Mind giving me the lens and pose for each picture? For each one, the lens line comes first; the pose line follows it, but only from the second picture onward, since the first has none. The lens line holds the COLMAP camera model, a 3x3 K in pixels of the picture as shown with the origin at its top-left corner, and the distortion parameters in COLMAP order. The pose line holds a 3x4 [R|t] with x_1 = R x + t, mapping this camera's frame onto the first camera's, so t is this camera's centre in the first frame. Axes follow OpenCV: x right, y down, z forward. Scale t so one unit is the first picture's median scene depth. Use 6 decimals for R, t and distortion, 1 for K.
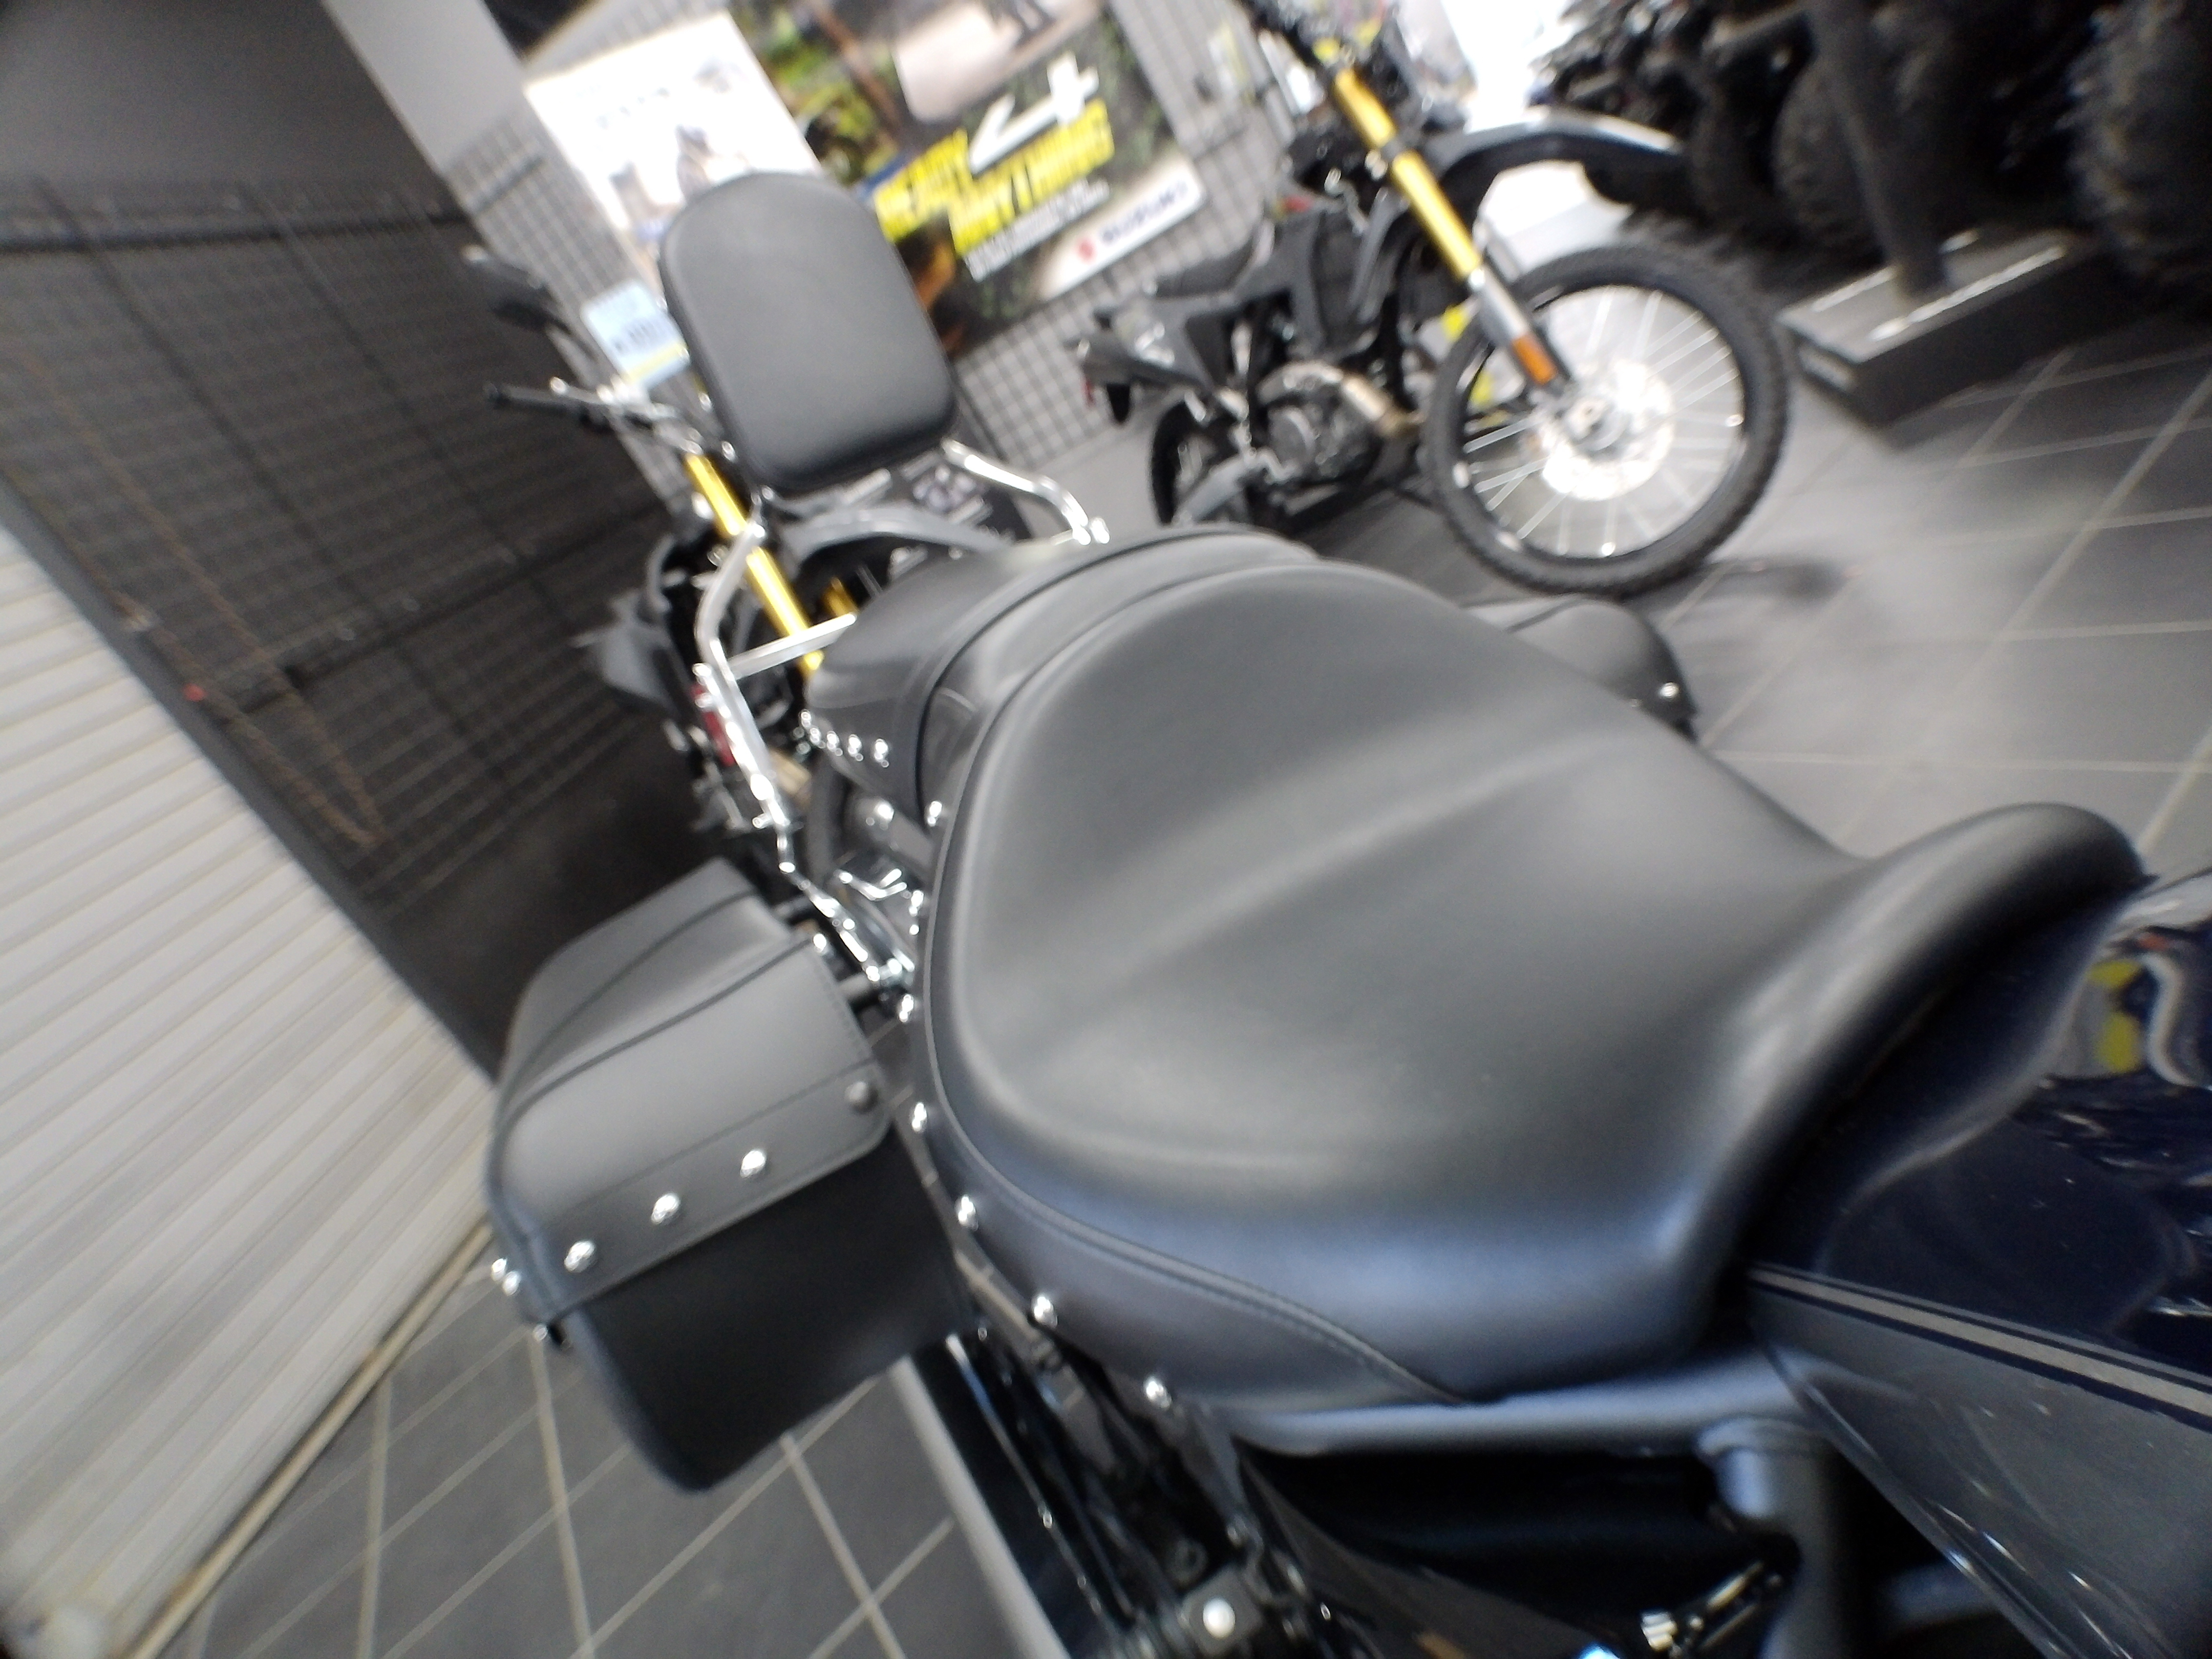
lens RADIAL K [[1202.1, 0, 1102.9], [0, 1202.1, 840.8], [0, 0, 1]] dist [-0.030097, -0.002146]
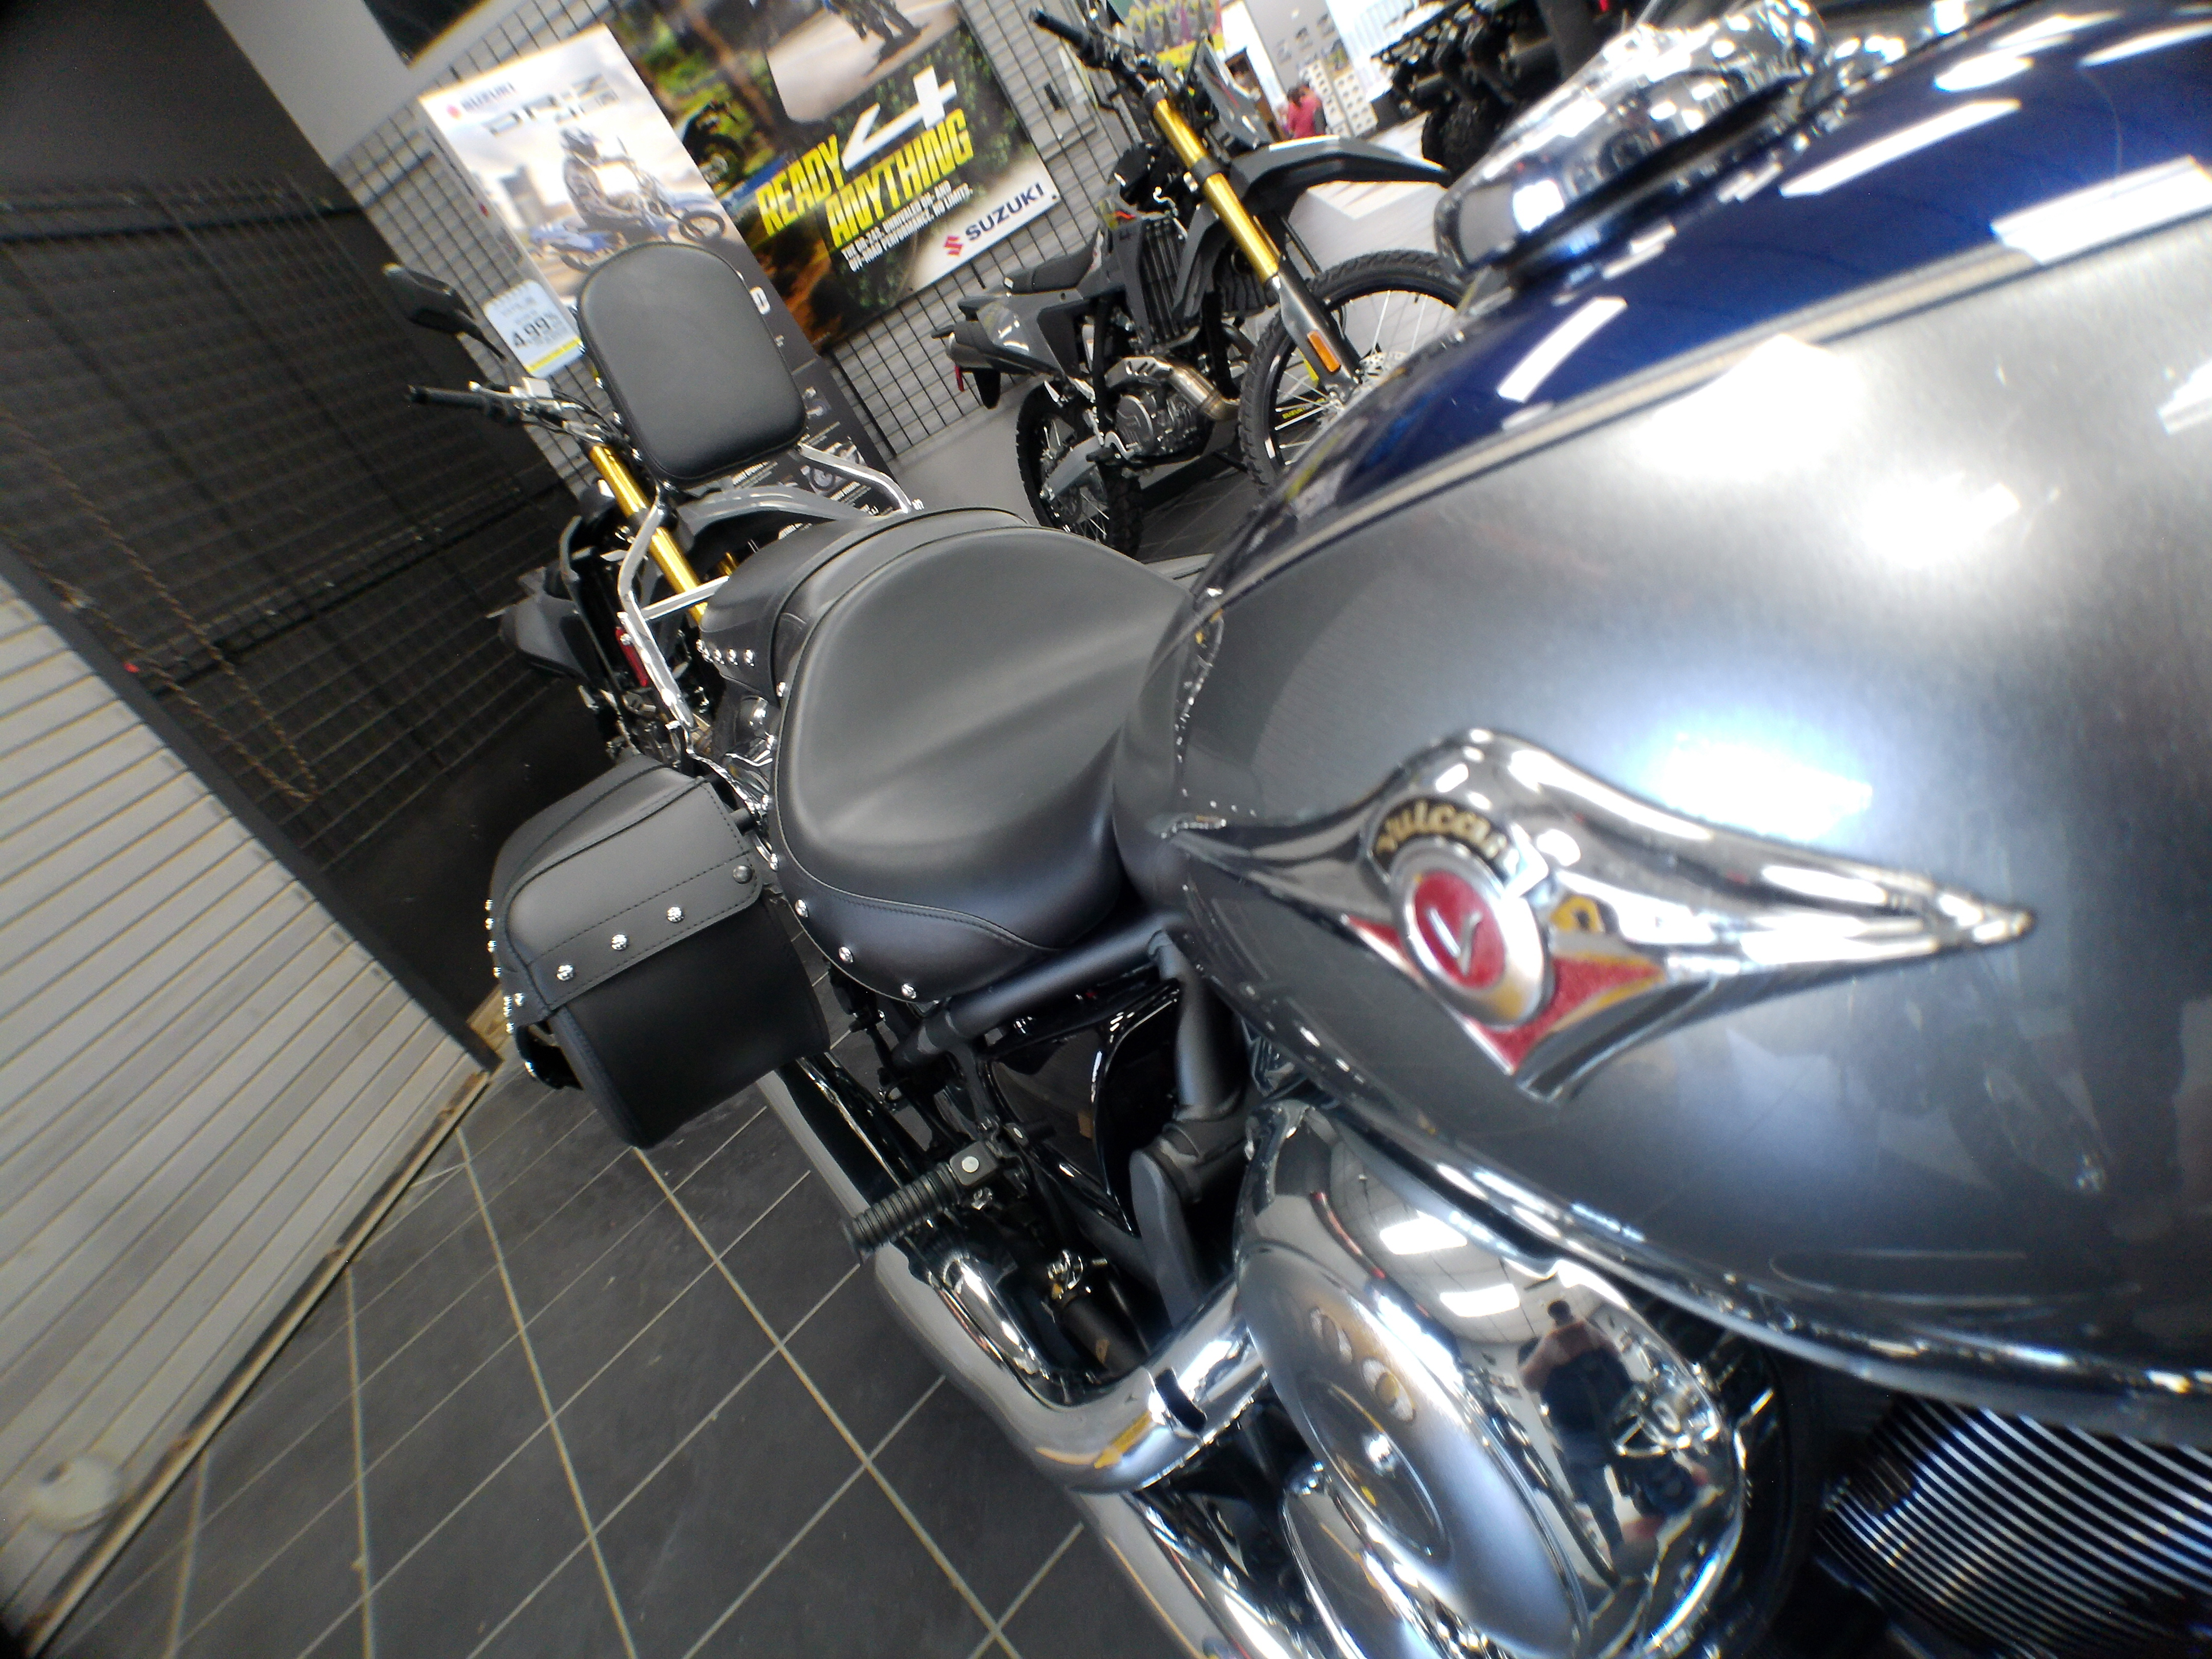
lens RADIAL K [[1202.1, 0, 1102.9], [0, 1202.1, 840.8], [0, 0, 1]] dist [-0.030097, -0.002146]
pose [[0.997023, -0.033107, 0.069632, 0.034168], [0.031515, 0.999219, 0.023837, 0.031411], [-0.070366, -0.021571, 0.997288, -0.126991]]
